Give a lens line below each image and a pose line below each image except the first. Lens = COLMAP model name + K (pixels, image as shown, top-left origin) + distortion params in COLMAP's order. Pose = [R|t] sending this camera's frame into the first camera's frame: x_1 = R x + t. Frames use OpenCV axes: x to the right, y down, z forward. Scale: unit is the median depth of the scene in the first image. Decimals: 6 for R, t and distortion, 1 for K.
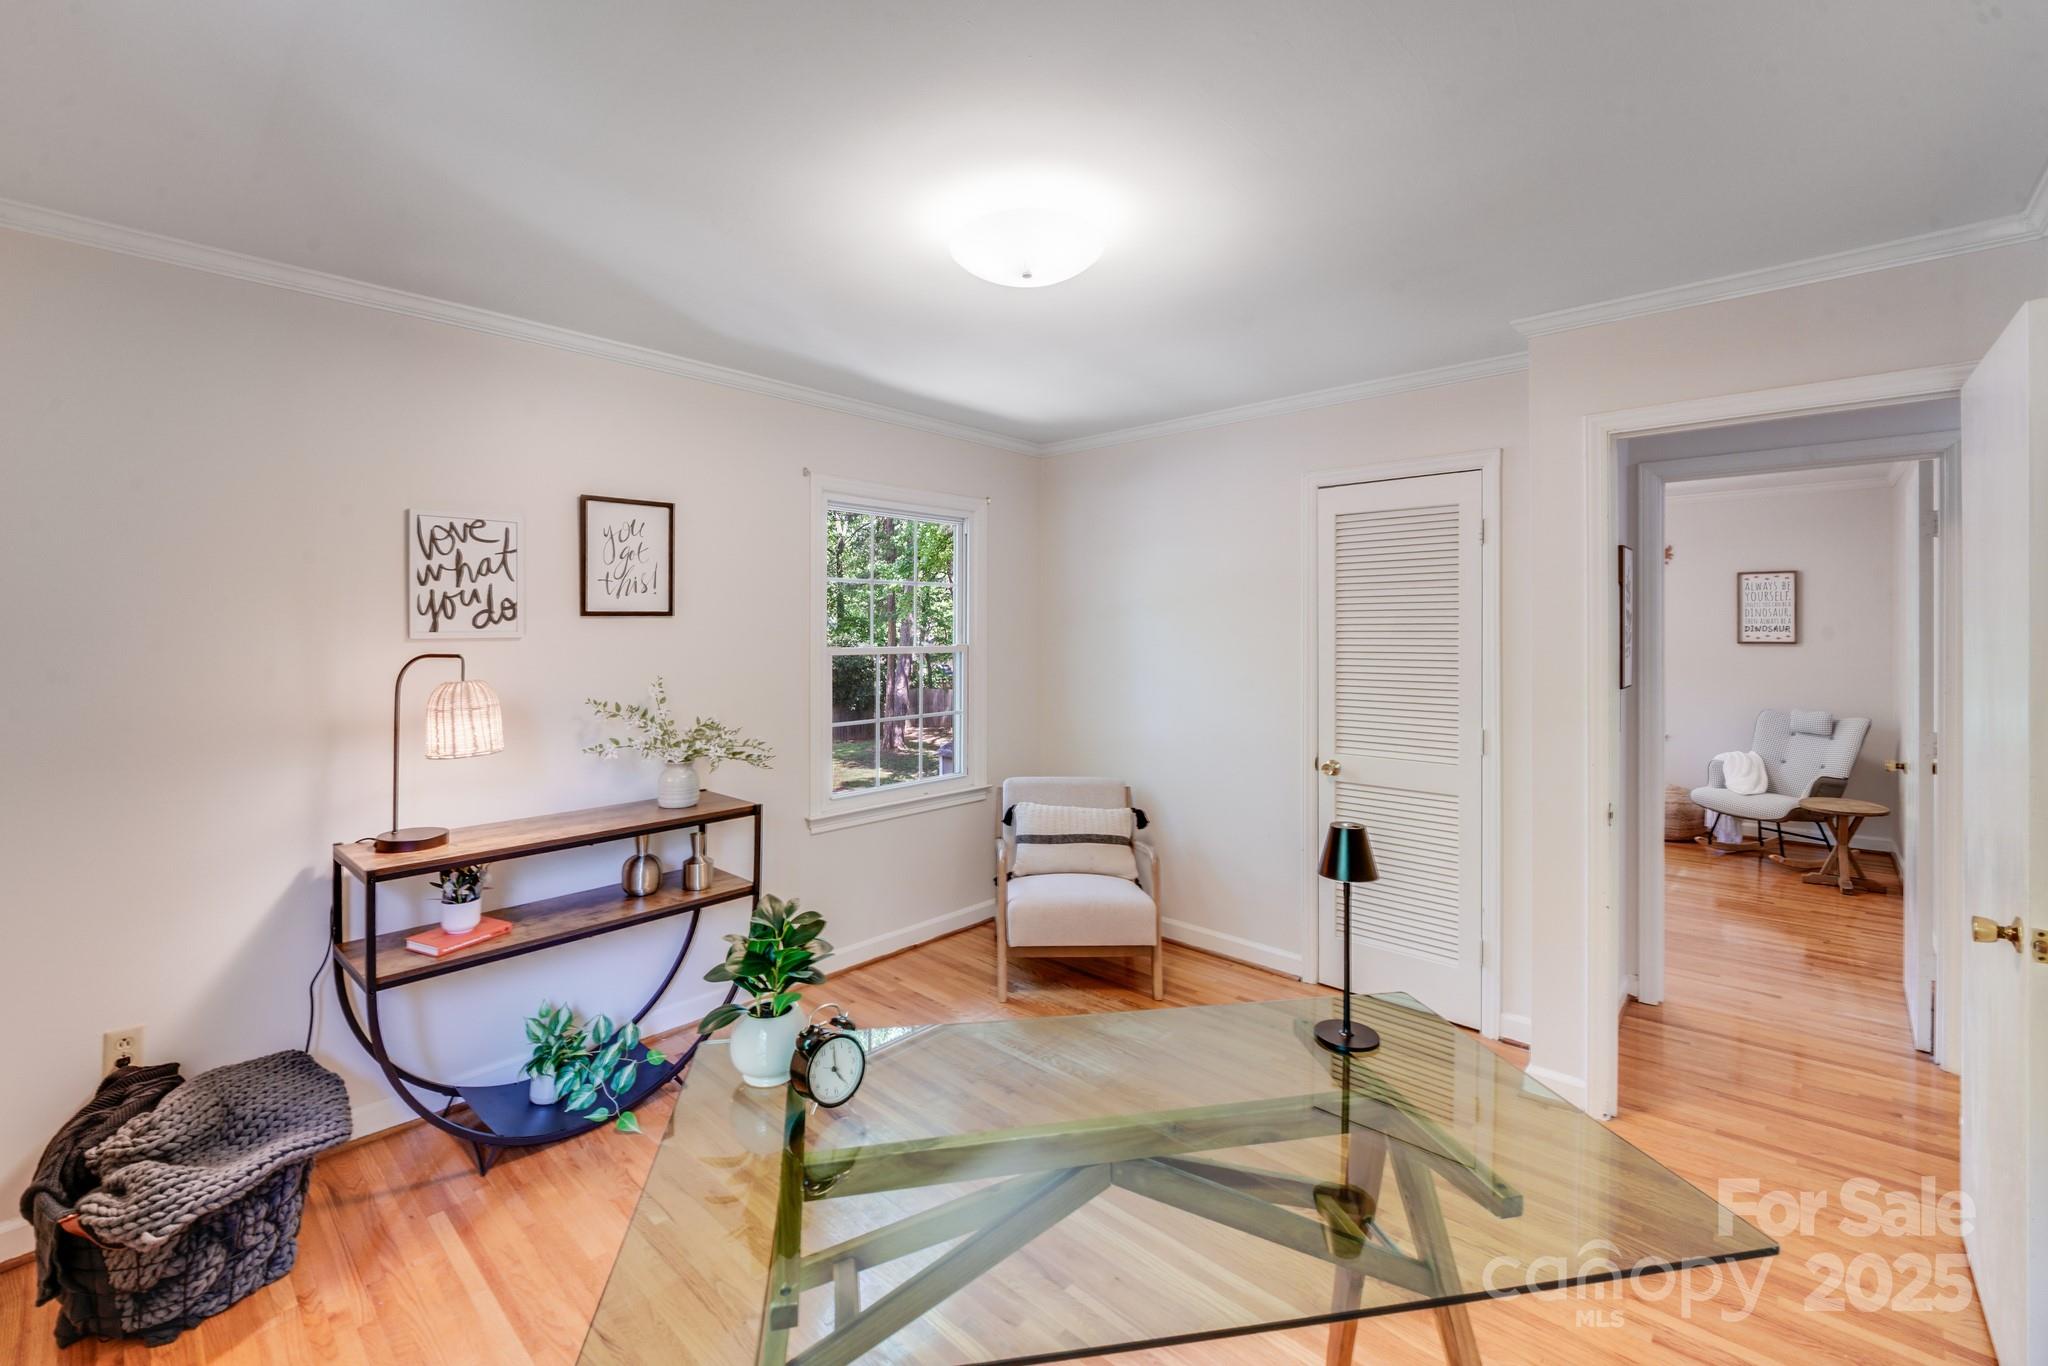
lens RADIAL K [[847.9, 0, 1014.7], [0, 847.9, 626.4], [0, 0, 1]] dist [-0.013214, 0.000725]
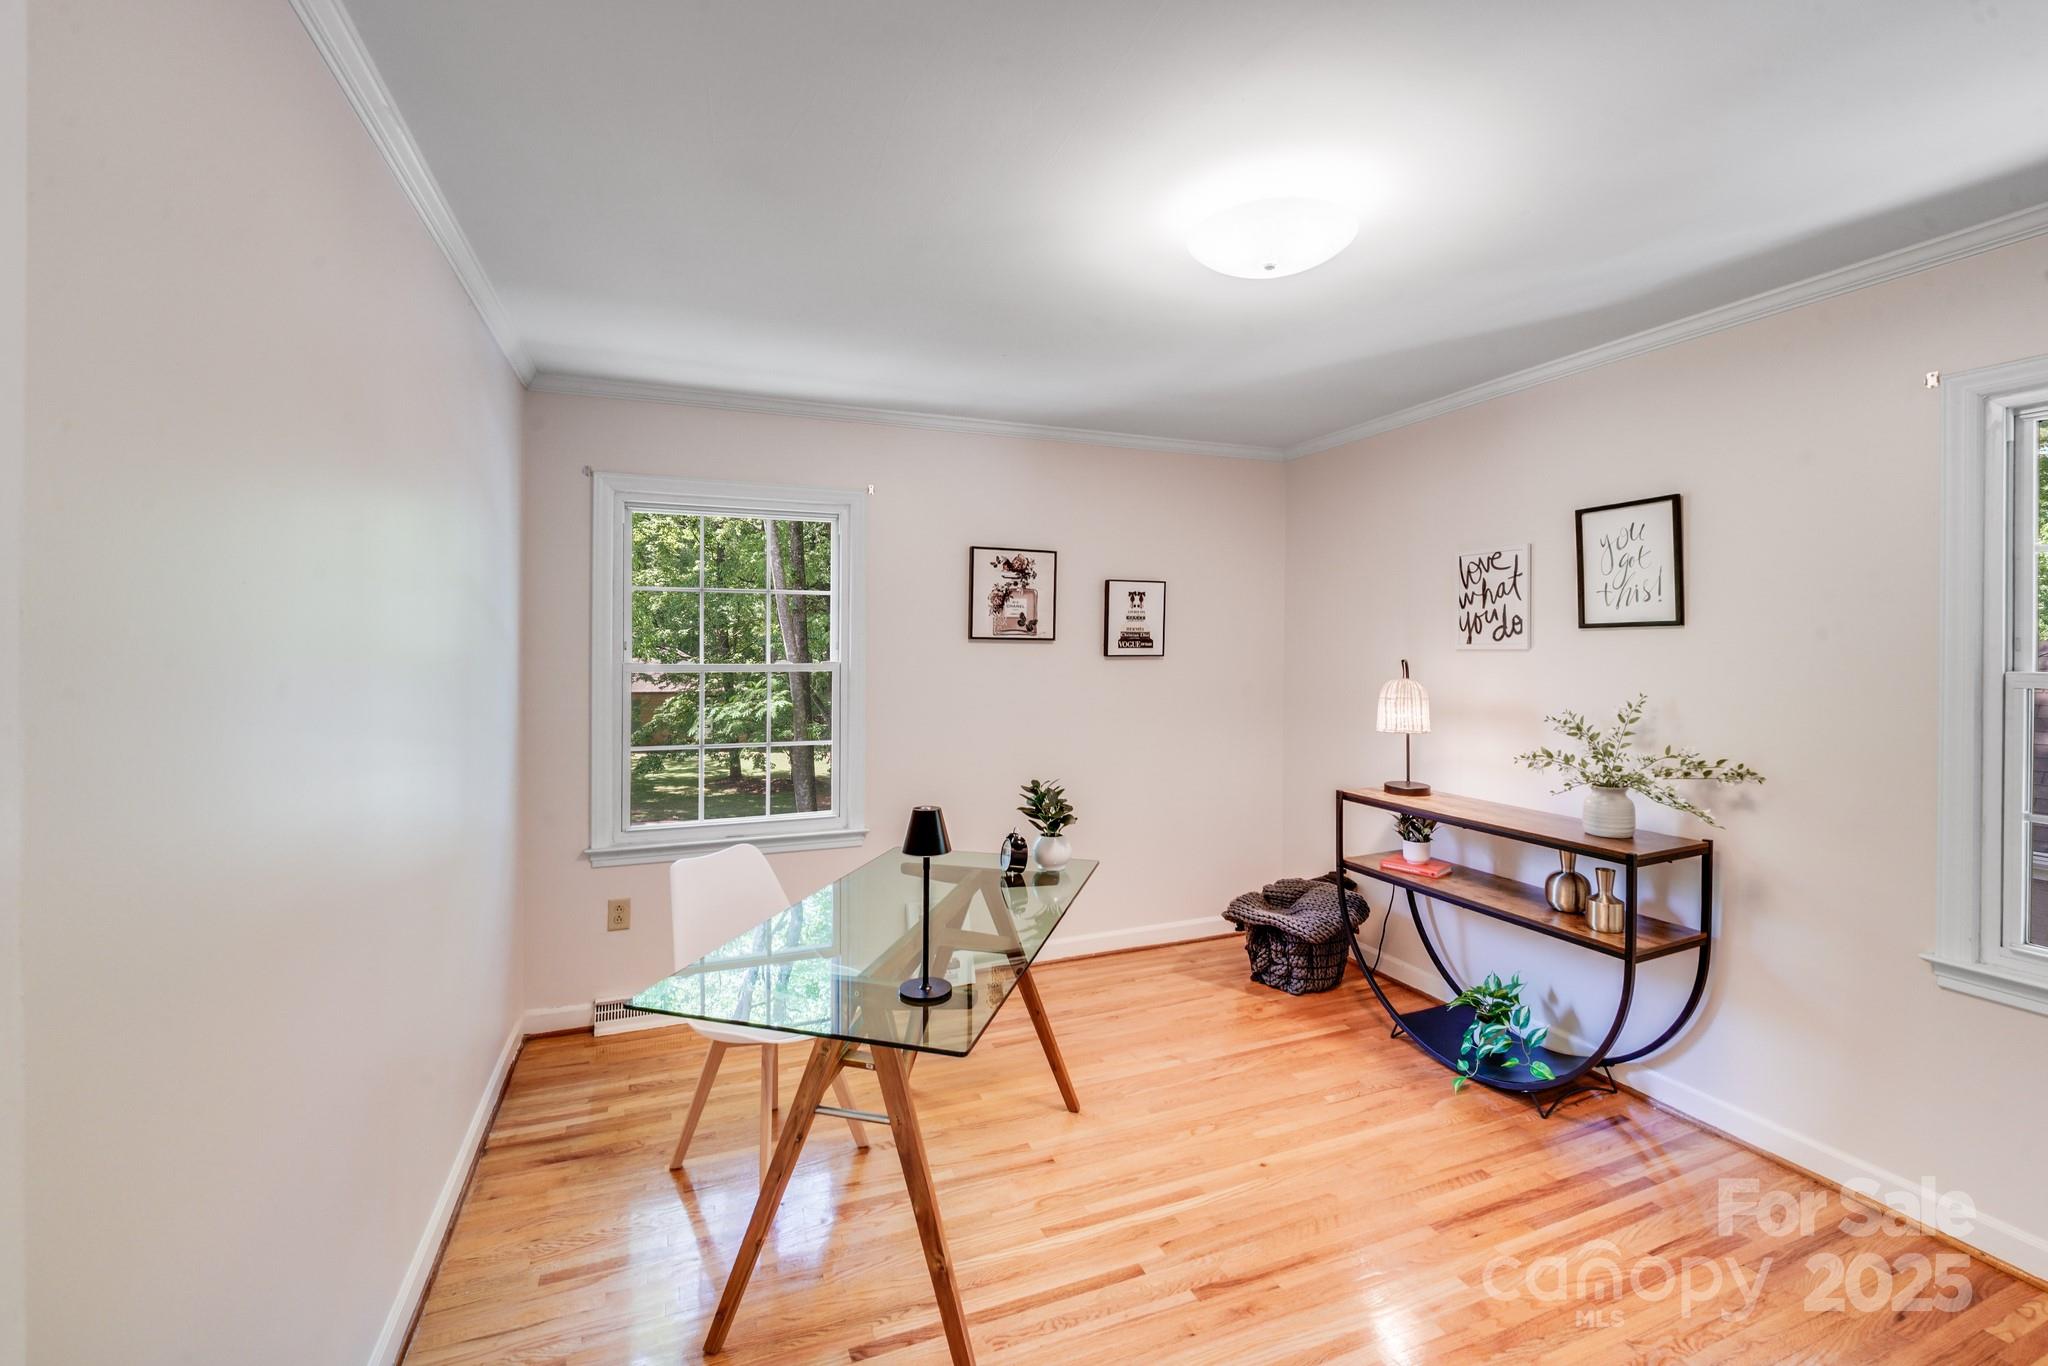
lens RADIAL K [[847.9, 0, 1014.7], [0, 847.9, 626.4], [0, 0, 1]] dist [-0.013214, 0.000725]
pose [[-0.433405, -0.015288, -0.901070, 0.766598], [0.005538, 0.999792, -0.019627, 0.001424], [0.901182, -0.013497, -0.433230, 0.897840]]
